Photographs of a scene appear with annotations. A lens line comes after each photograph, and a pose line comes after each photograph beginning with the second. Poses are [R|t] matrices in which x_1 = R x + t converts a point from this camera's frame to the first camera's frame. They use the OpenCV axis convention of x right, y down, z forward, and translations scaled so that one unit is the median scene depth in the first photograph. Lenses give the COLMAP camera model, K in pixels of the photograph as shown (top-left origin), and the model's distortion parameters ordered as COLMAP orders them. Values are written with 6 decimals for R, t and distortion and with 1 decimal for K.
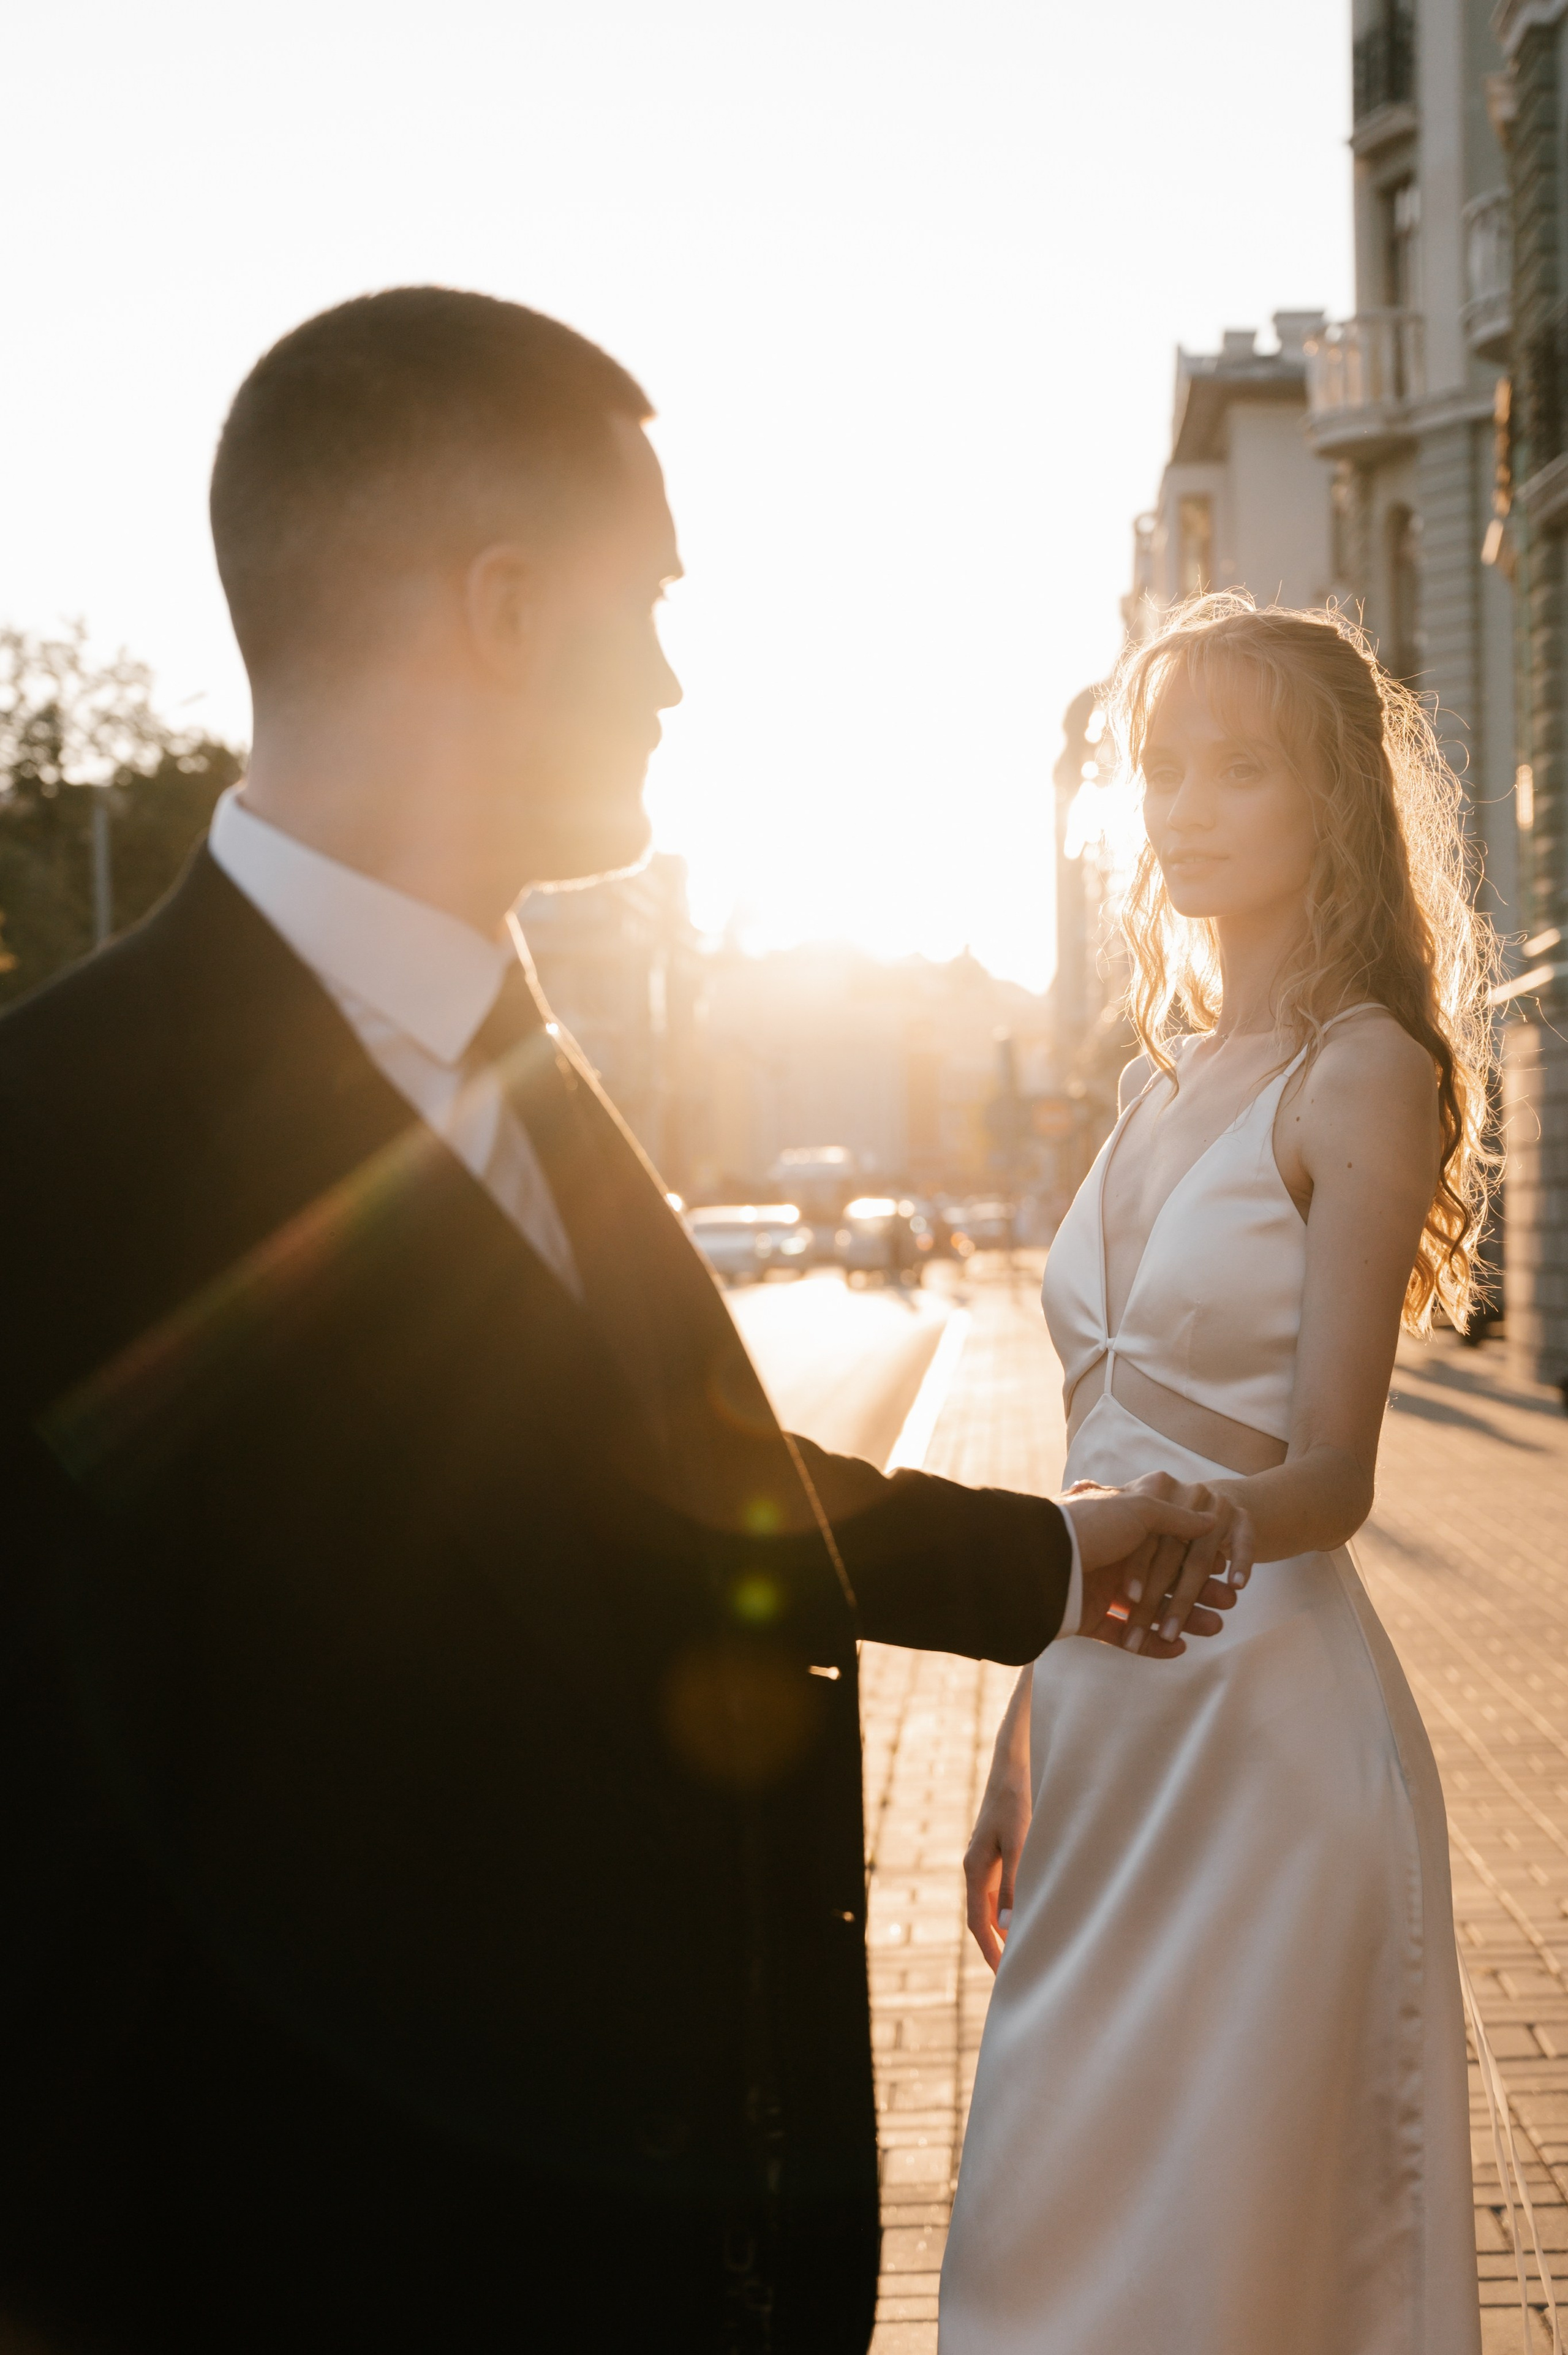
lens RADIAL K [[3517.0, 0, 822.0], [0, 3517.0, 1178.1], [0, 0, 1]] dist [0.024064, -0.028508]
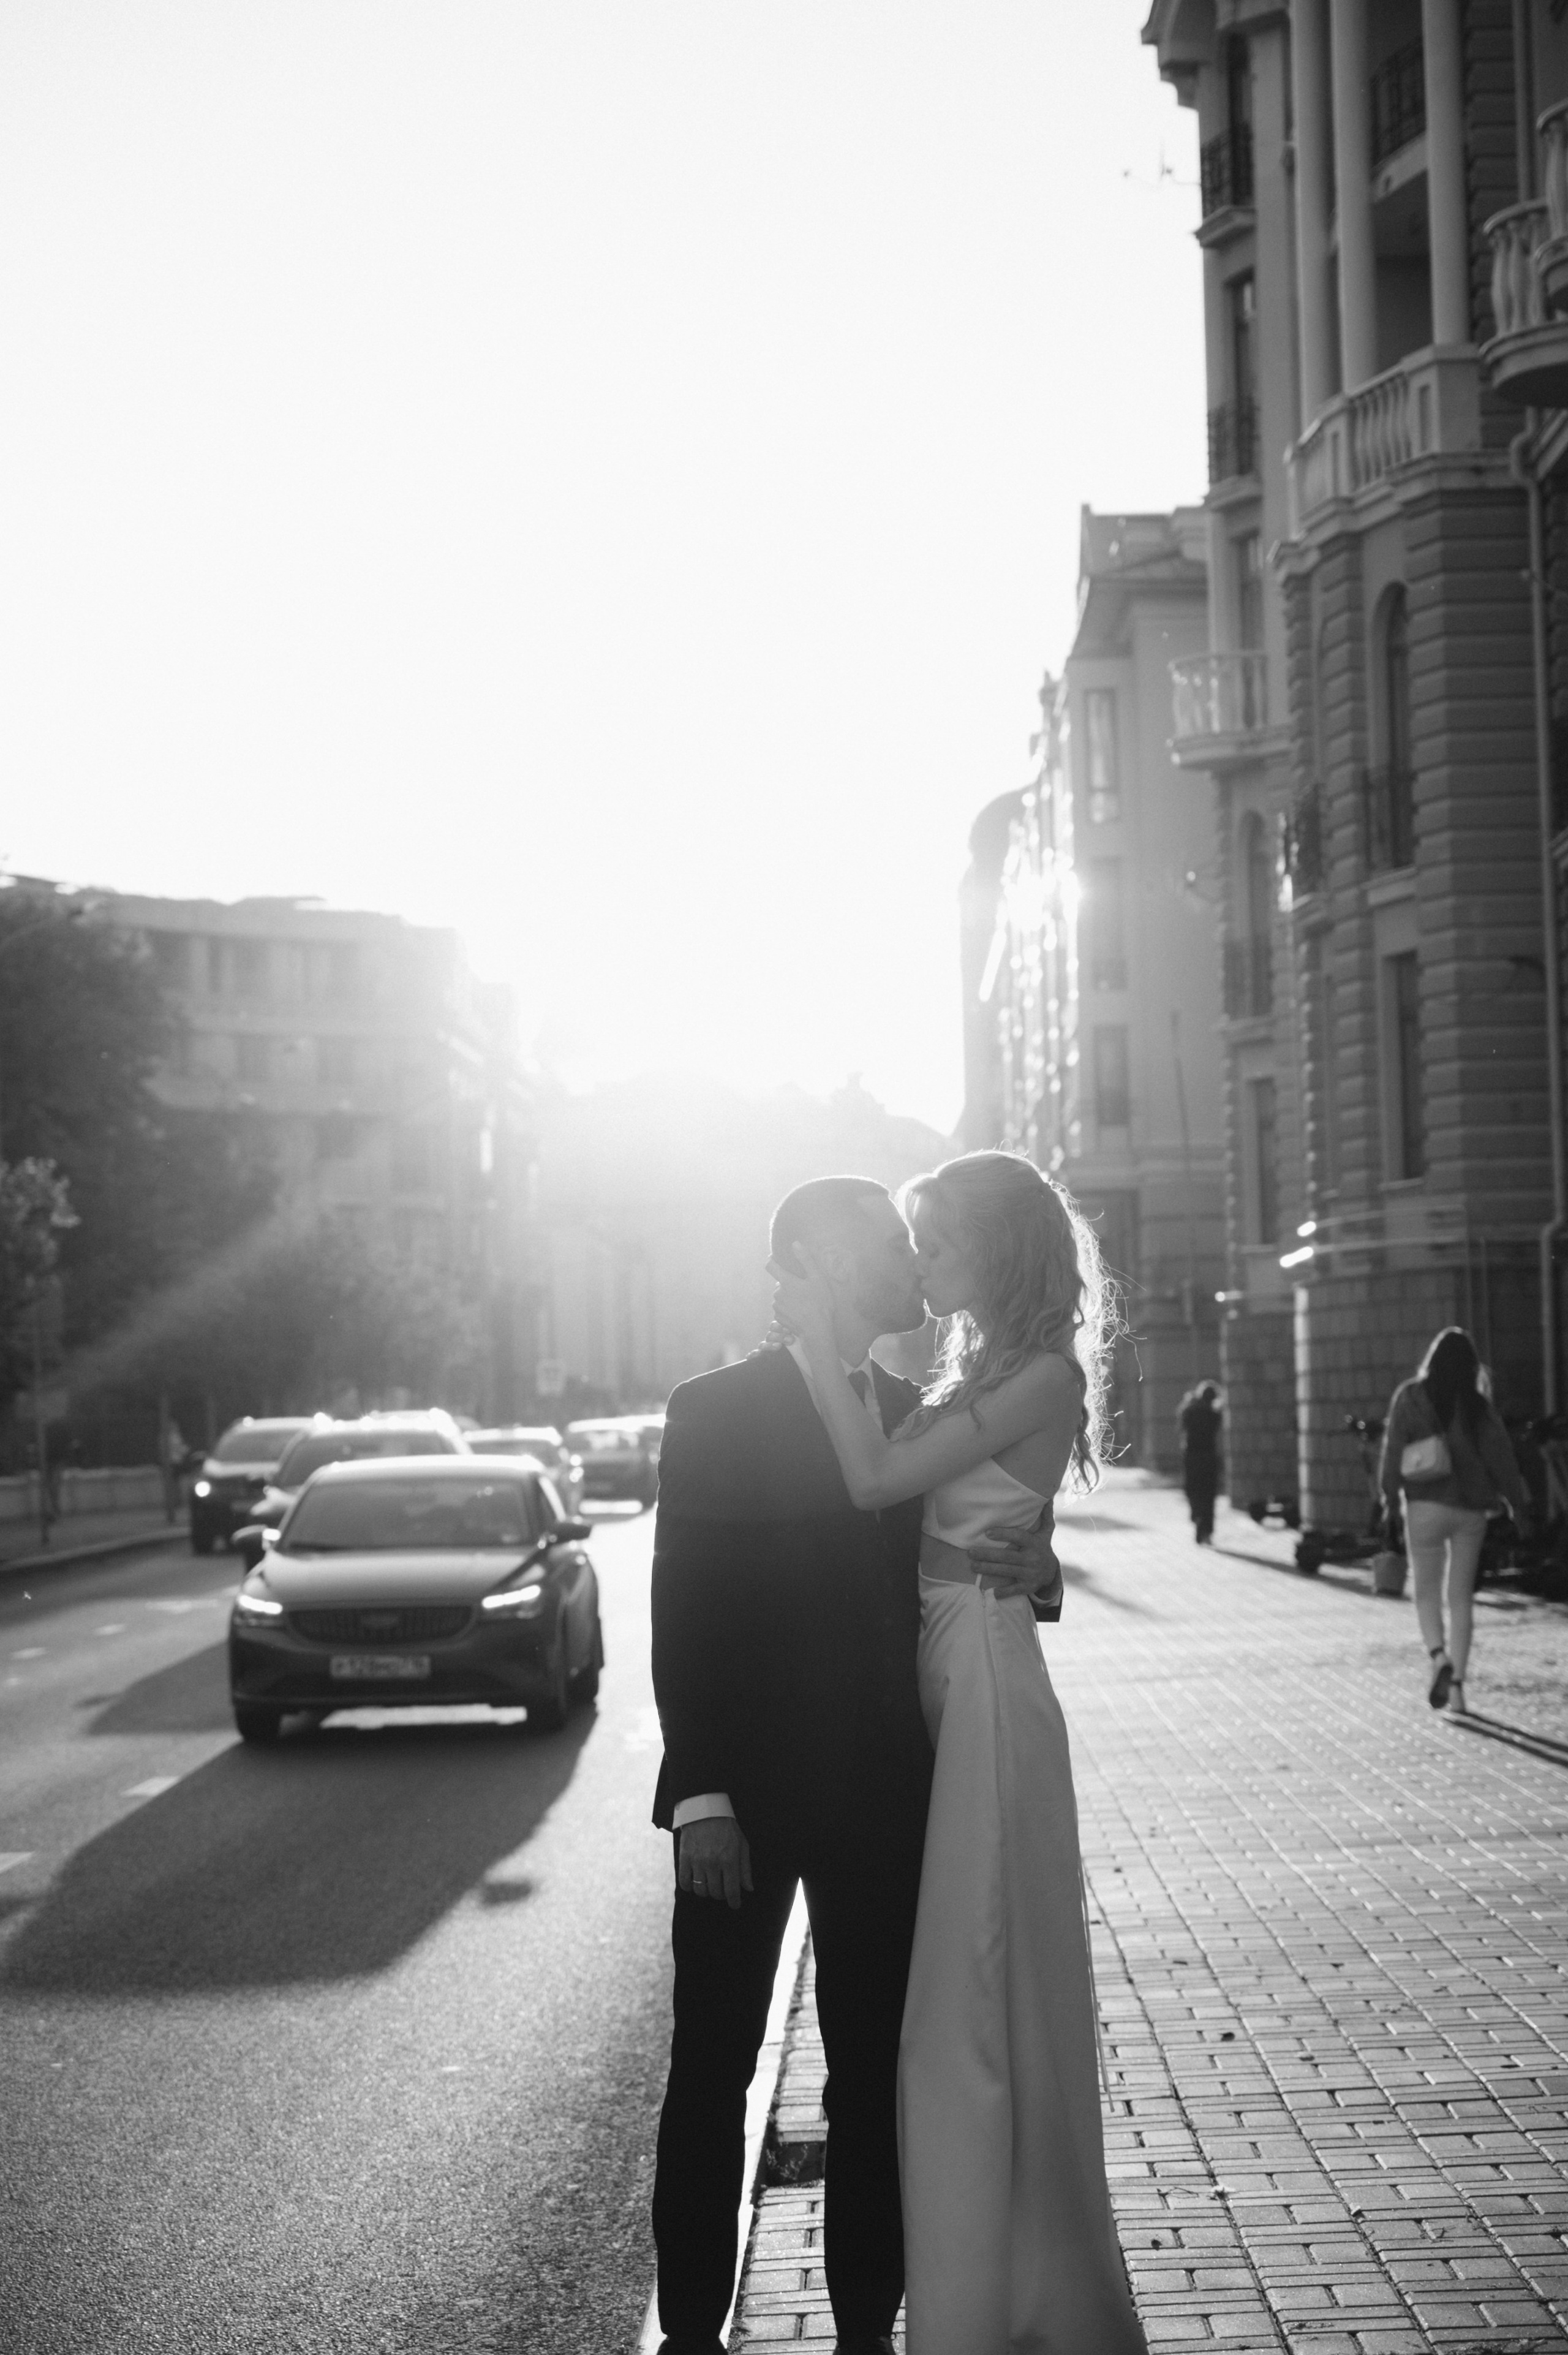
lens RADIAL K [[4748.4, 0, 788.8], [0, 4748.4, 1139.4], [0, 0, 1]] dist [0.026485, 0.102535]
pose [[0.999556, -0.009255, 0.028340, -0.024337], [0.010650, 0.998719, -0.049469, -0.004827], [-0.027846, 0.049749, 0.998374, -0.389298]]
